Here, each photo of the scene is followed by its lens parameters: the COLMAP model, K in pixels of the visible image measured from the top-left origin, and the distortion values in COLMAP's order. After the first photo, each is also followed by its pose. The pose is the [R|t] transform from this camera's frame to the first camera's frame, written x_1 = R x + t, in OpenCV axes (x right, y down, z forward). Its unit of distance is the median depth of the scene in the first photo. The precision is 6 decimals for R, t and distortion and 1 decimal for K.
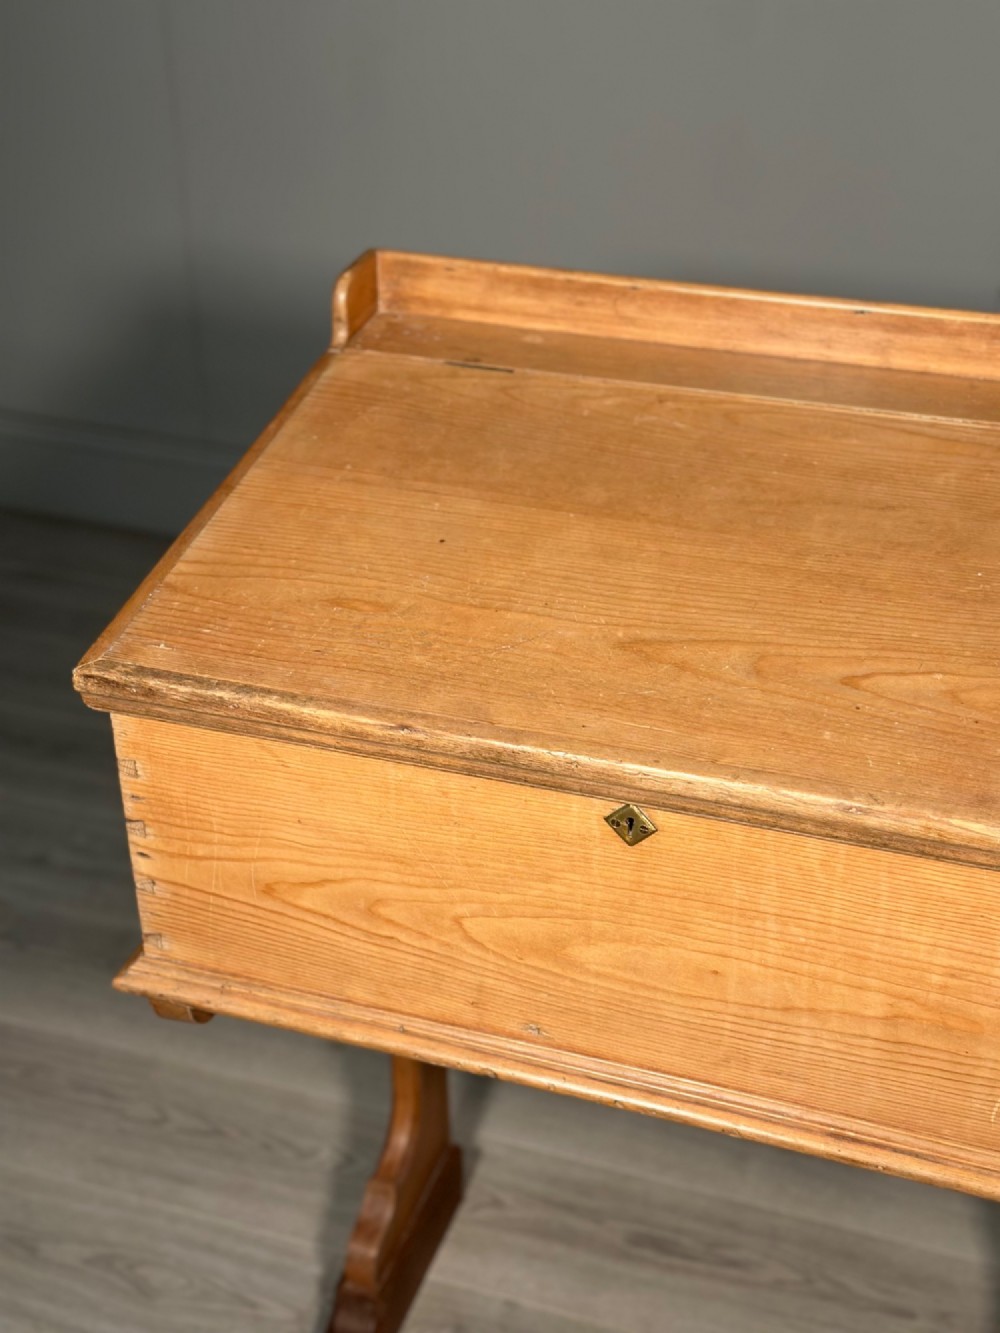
lens RADIAL K [[1850.8, 0, 501.0], [0, 1850.8, 663.0], [0, 0, 1]] dist [0.115761, 0.000000]
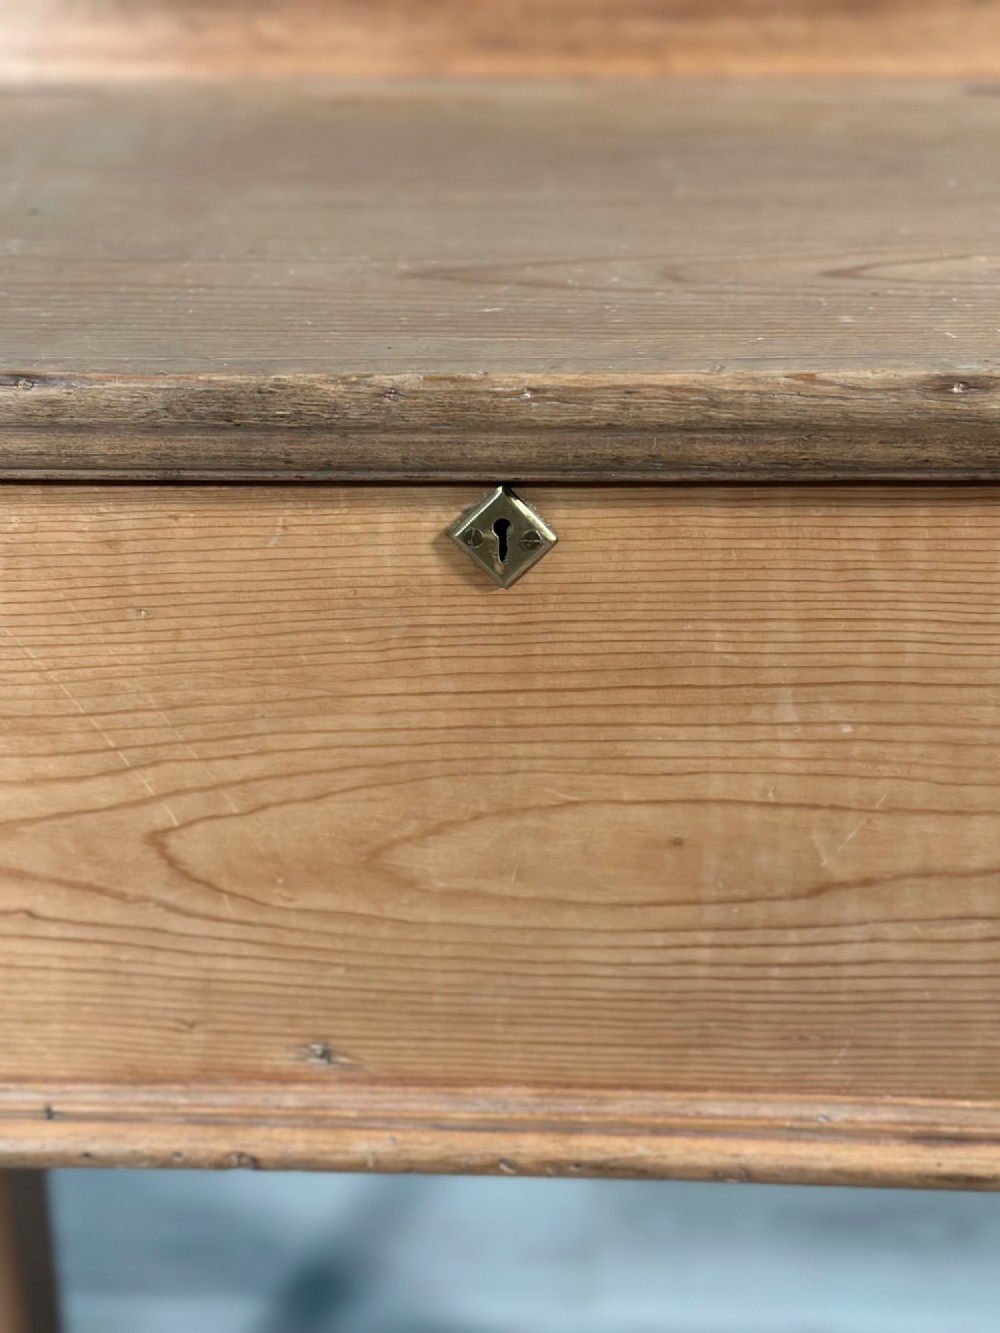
lens RADIAL K [[1850.8, 0, 504.5], [0, 1850.8, 657.2], [0, 0, 1]] dist [0.115761, 0.000000]
pose [[0.959775, -0.092558, 0.265074, -0.063452], [0.141357, 0.975013, -0.171369, 0.196815], [-0.242589, 0.201946, 0.948877, 0.506042]]
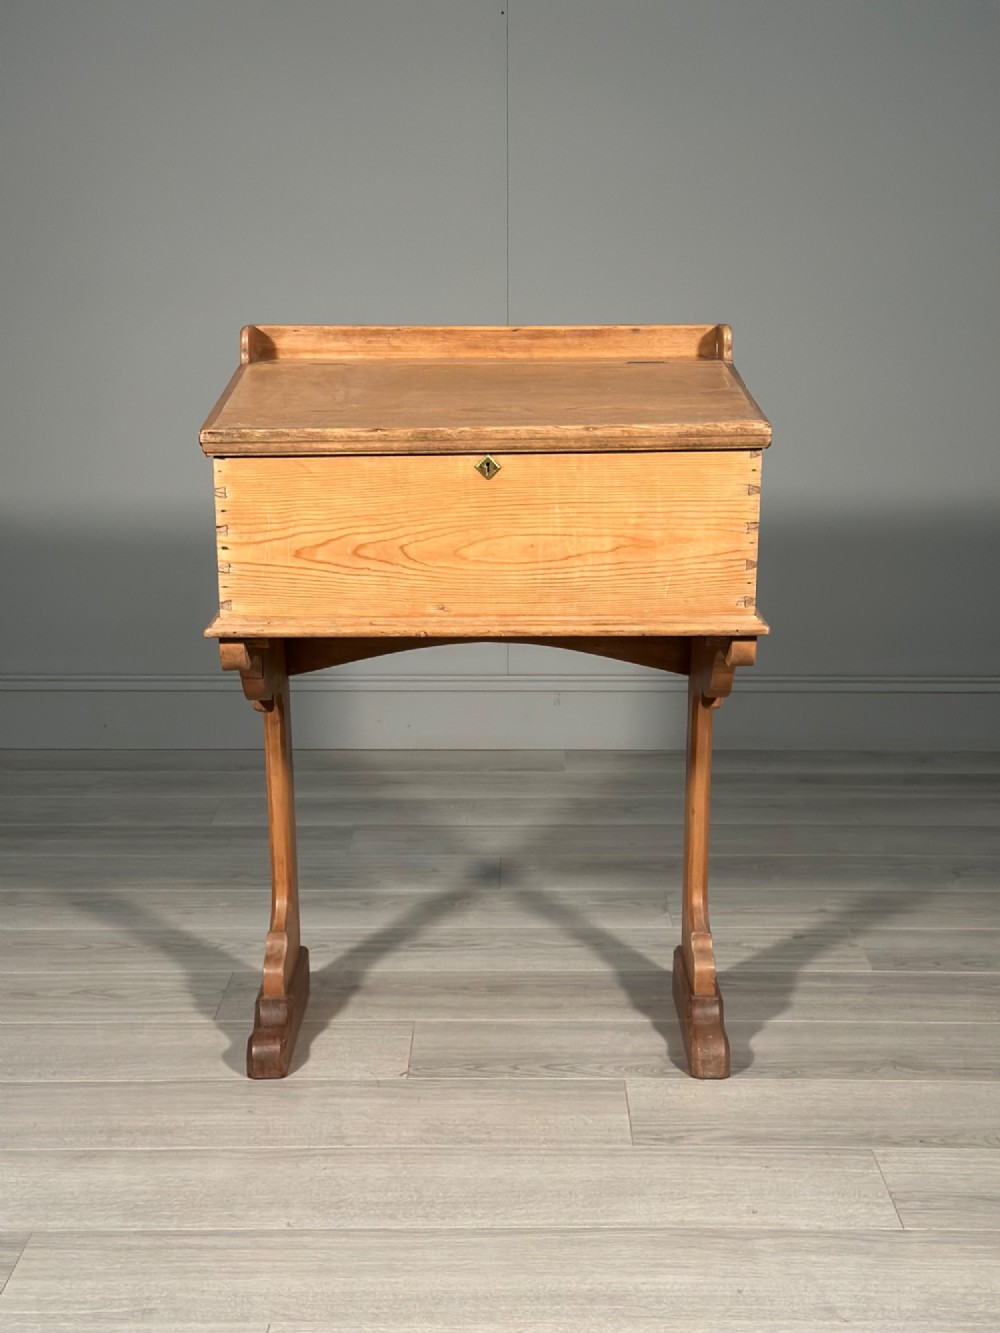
lens RADIAL K [[1850.8, 0, 505.5], [0, 1850.8, 662.9], [0, 0, 1]] dist [0.115761, 0.000000]
pose [[0.945363, -0.070230, 0.318367, -0.589411], [0.165869, 0.944300, -0.284228, 0.882848], [-0.280672, 0.321506, 0.904355, -0.847607]]
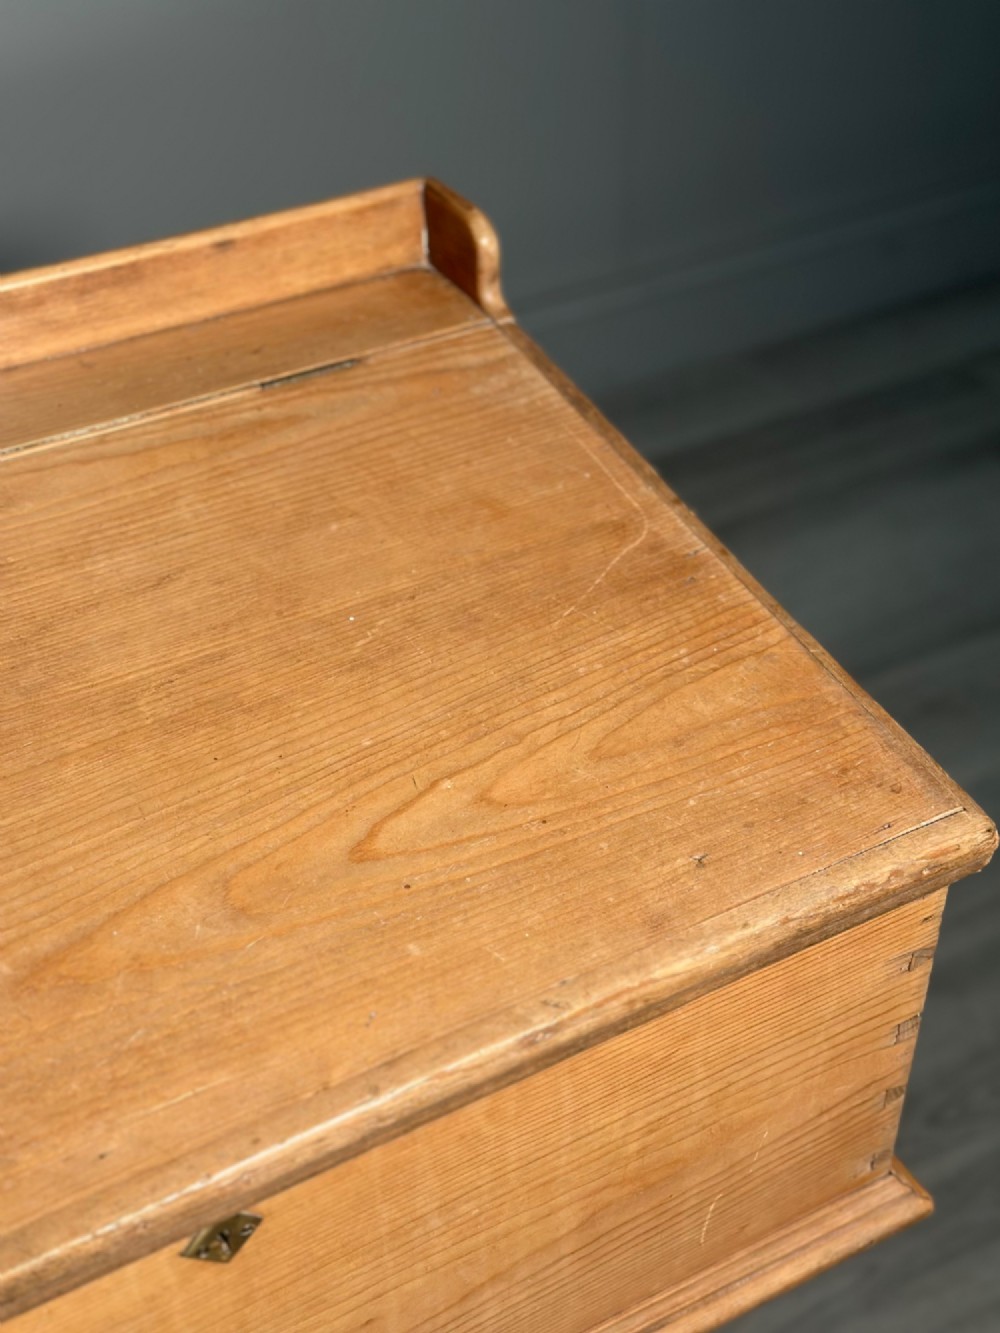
lens RADIAL K [[1850.8, 0, 496.1], [0, 1850.8, 676.0], [0, 0, 1]] dist [0.115761, 0.000000]
pose [[0.670954, -0.459420, 0.582026, -0.143374], [0.391110, 0.886133, 0.248598, -0.193730], [-0.629963, 0.060838, 0.774238, 0.422503]]
